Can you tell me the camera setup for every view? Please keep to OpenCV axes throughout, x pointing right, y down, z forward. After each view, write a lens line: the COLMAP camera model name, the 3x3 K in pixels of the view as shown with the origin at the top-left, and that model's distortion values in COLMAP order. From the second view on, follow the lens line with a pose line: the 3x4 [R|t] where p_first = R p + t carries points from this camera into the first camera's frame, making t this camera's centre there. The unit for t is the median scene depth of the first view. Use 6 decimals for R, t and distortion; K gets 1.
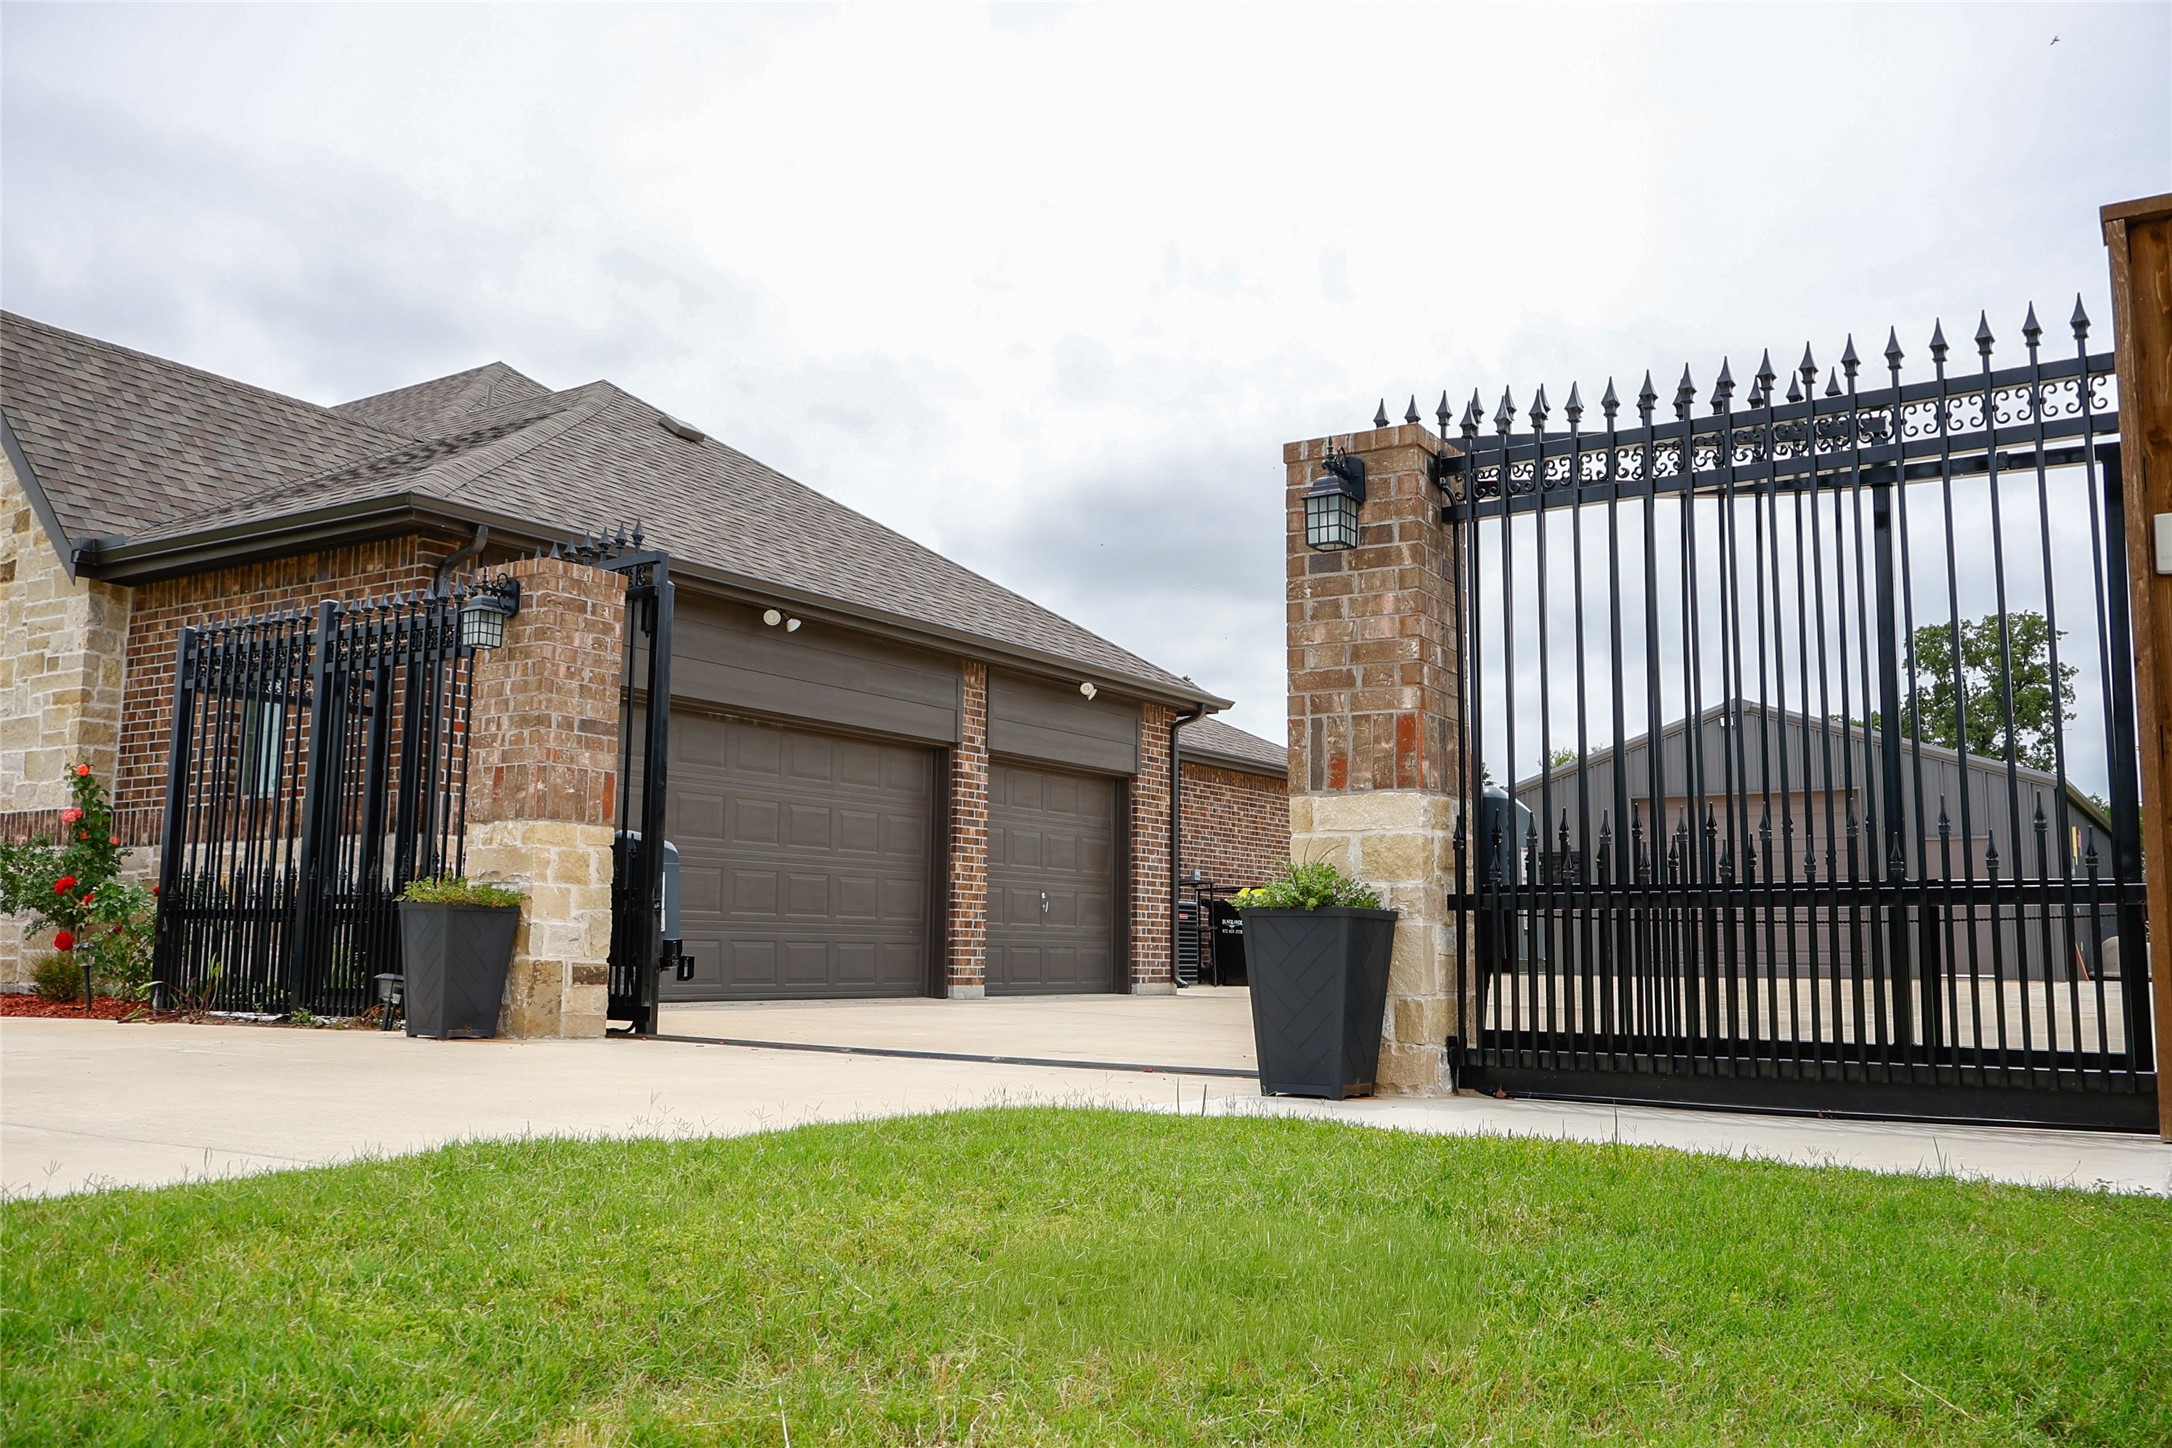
lens RADIAL K [[1793.9, 0, 1086.0], [0, 1793.9, 724.0], [0, 0, 1]] dist [-0.009620, 0.004372]
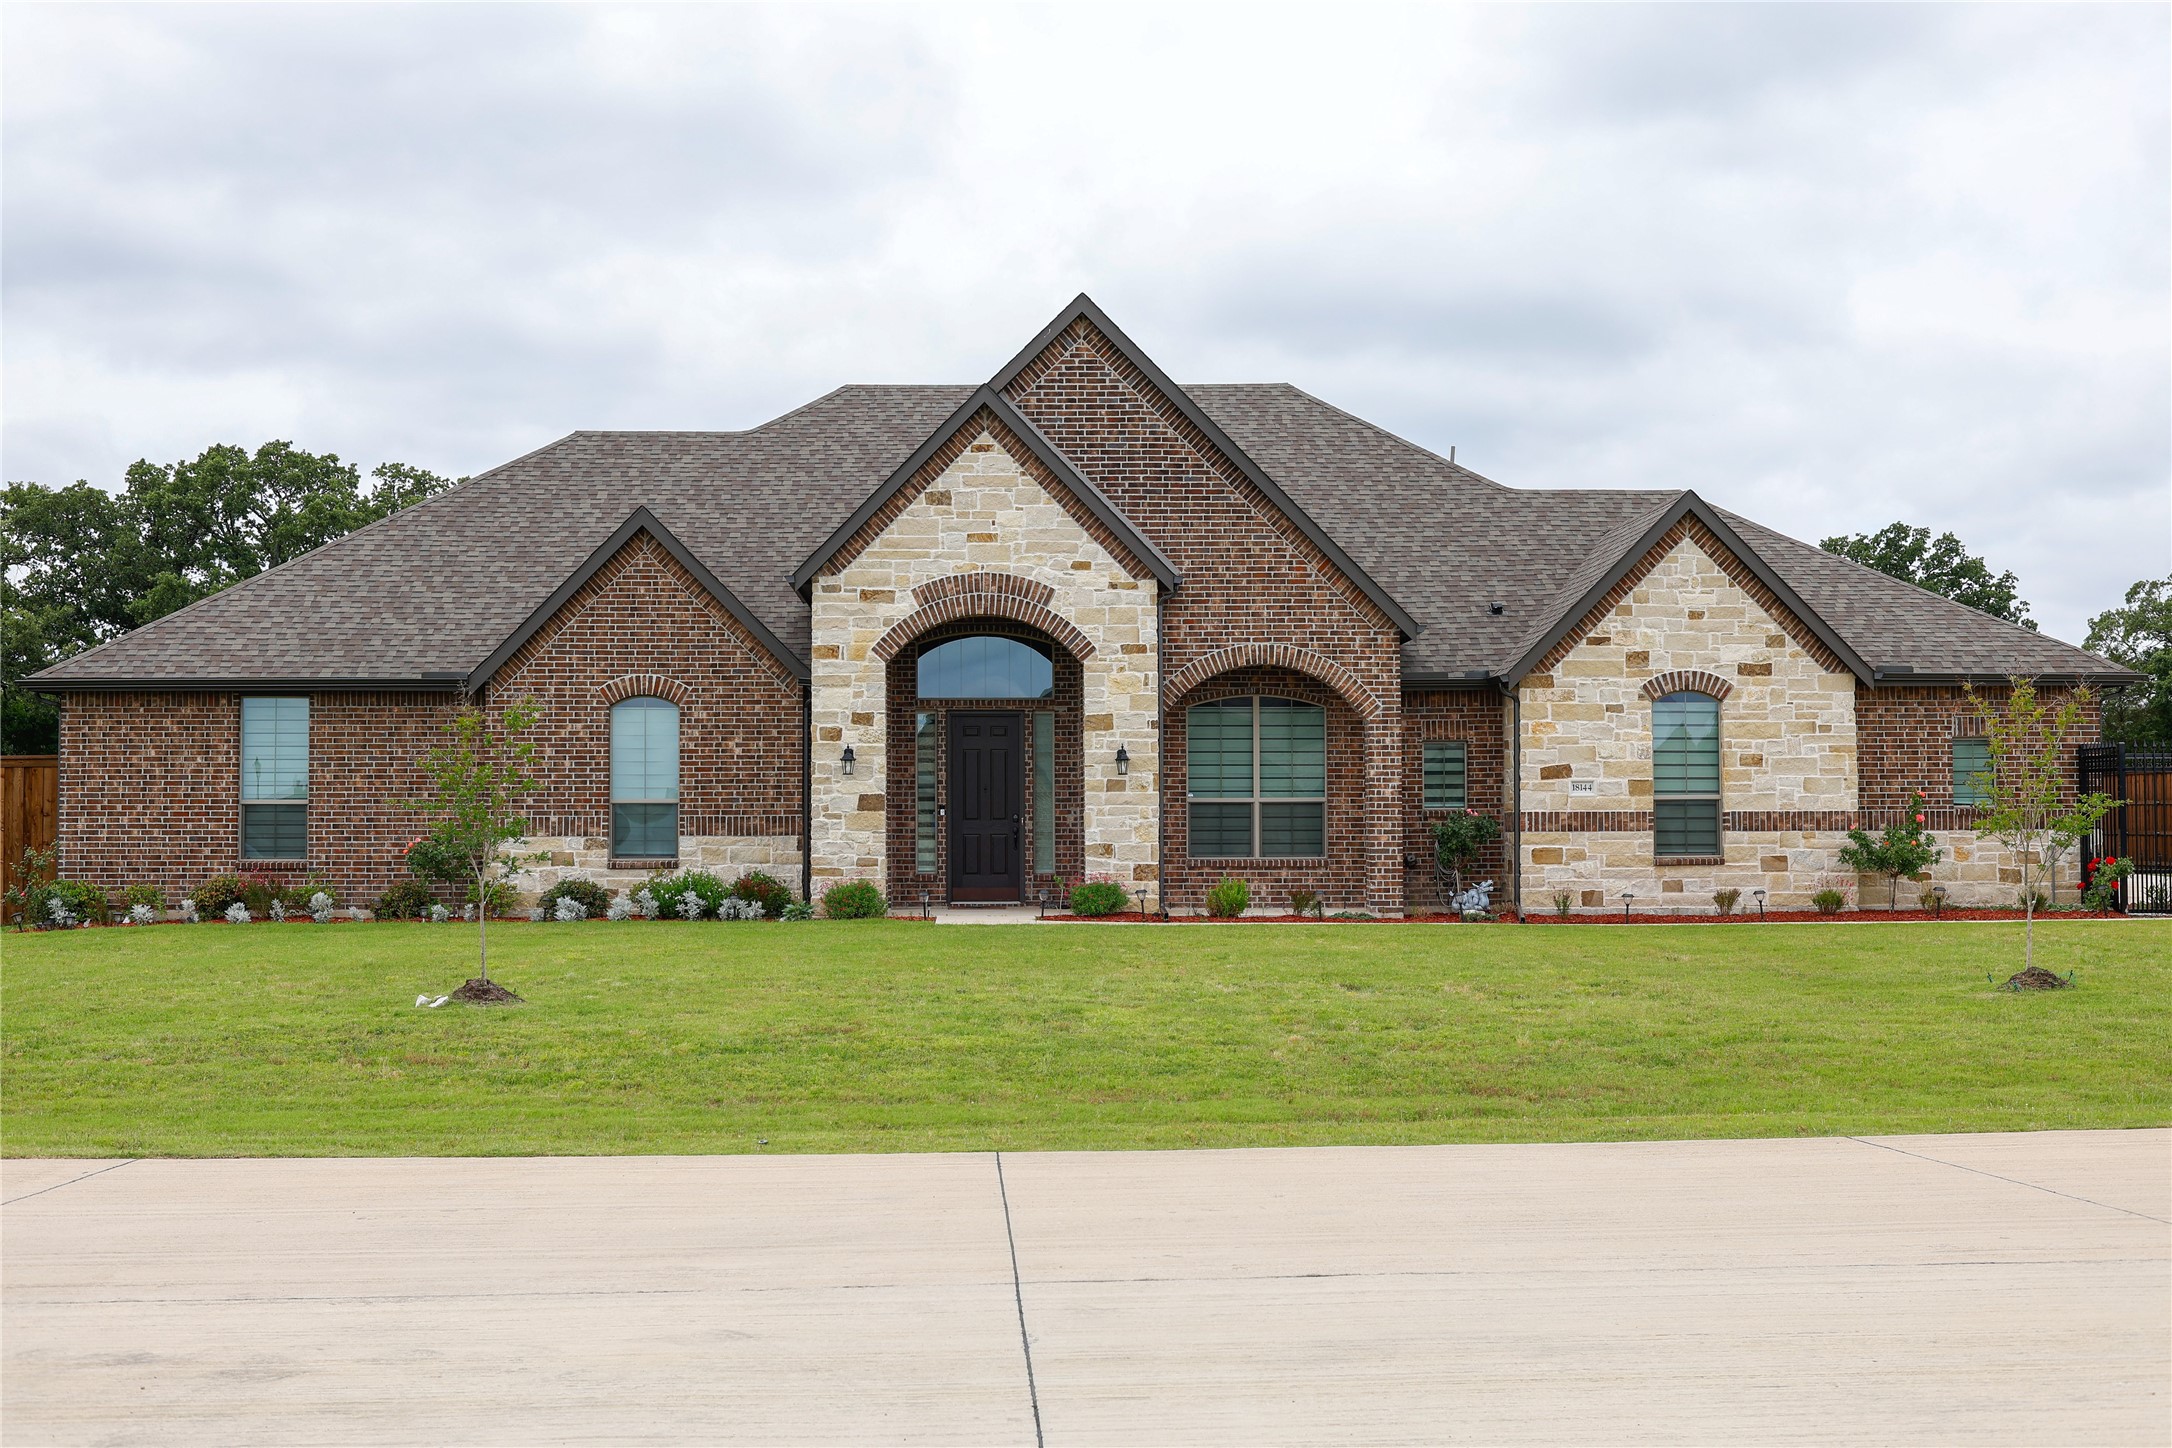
lens RADIAL K [[2837.0, 0, 1086.0], [0, 2837.0, 724.0], [0, 0, 1]] dist [-0.006071, -0.035199]
pose [[0.816853, 0.006606, 0.576808, -2.017922], [-0.062021, 0.995144, 0.076435, -0.149834], [-0.573502, -0.098210, 0.813296, -0.631542]]
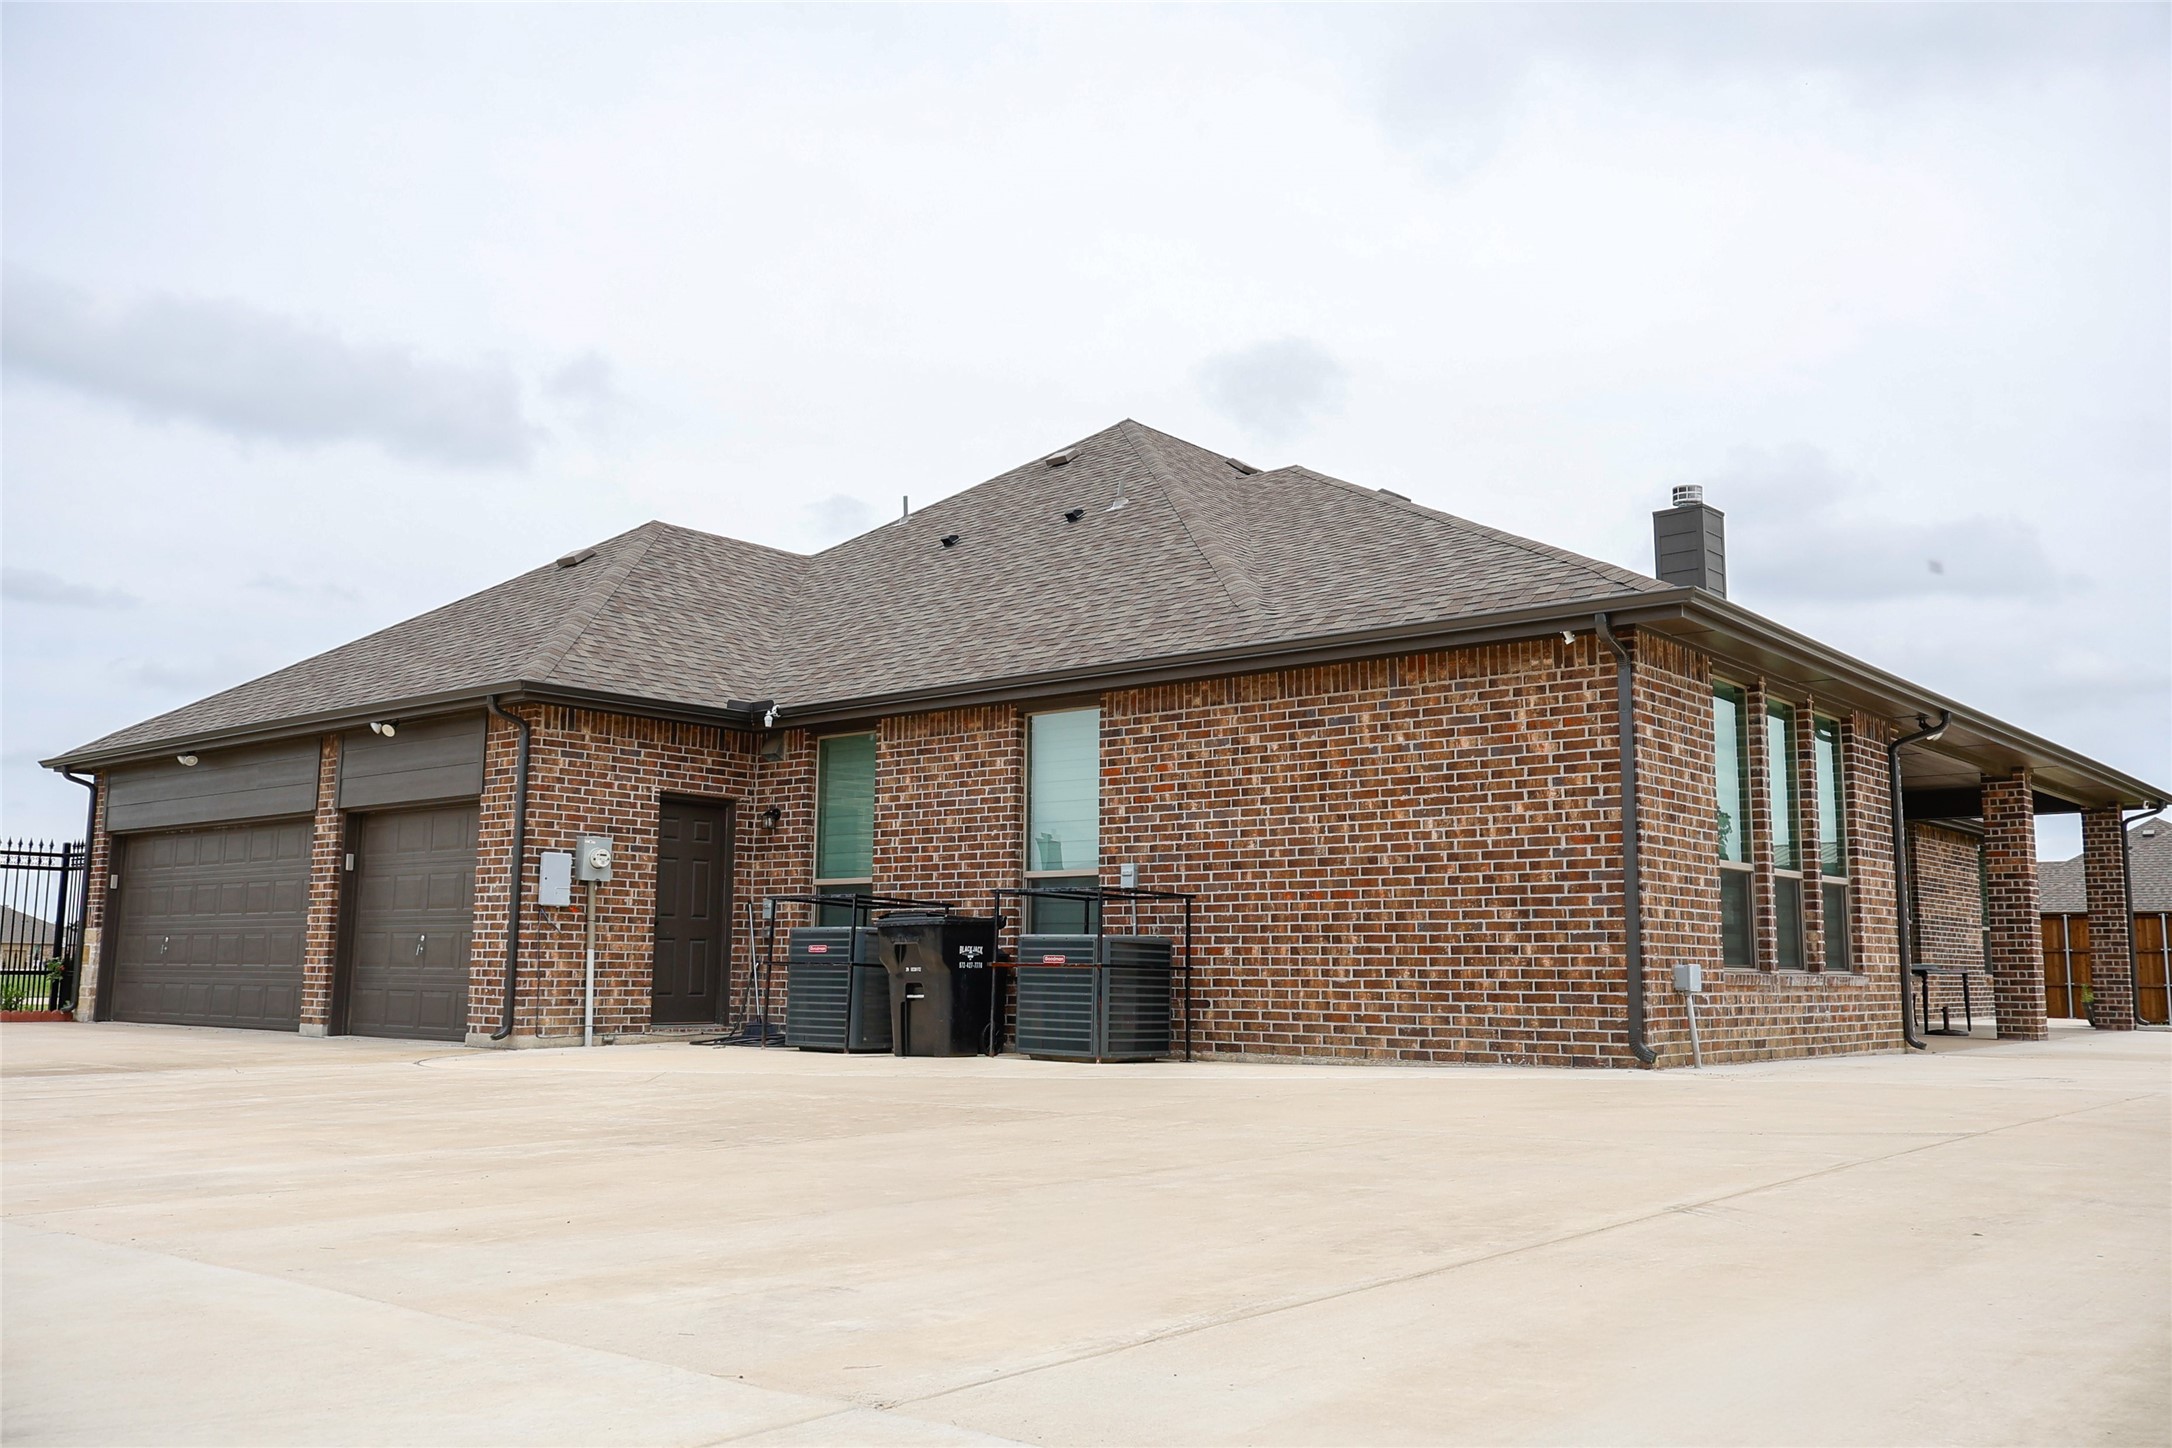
lens RADIAL K [[1793.9, 0, 1086.0], [0, 1793.9, 724.0], [0, 0, 1]] dist [-0.009620, 0.004372]
pose [[-0.115213, -0.146601, -0.982463, 0.856772], [0.118391, 0.979973, -0.160113, 0.168966], [0.986260, -0.134762, -0.095549, 1.370939]]
